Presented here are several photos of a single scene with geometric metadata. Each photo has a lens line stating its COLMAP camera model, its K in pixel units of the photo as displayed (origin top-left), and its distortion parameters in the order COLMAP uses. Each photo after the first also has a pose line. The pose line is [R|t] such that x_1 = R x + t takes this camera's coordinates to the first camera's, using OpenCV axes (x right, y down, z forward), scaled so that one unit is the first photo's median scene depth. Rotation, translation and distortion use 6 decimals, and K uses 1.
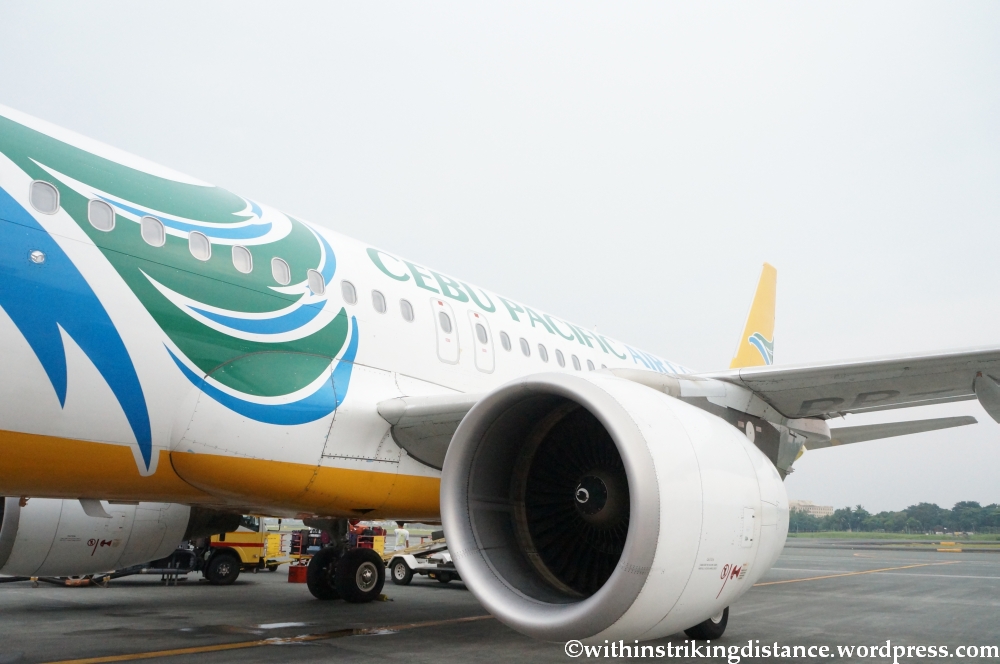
lens RADIAL K [[727.6, 0, 500.0], [0, 727.6, 332.0], [0, 0, 1]] dist [-0.029581, -0.000567]
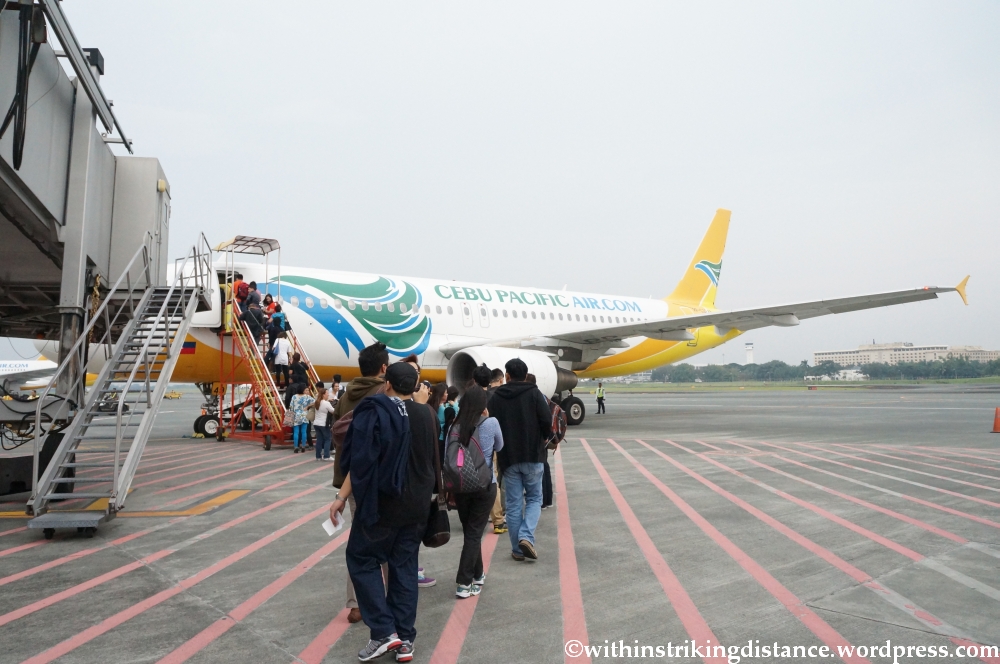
lens RADIAL K [[727.6, 0, 500.0], [0, 727.6, 332.0], [0, 0, 1]] dist [-0.029581, -0.000567]
pose [[0.976184, -0.045675, -0.212079, 0.665550], [0.085015, 0.979936, 0.180271, -0.449817], [0.199590, -0.194008, 0.960482, -1.690412]]
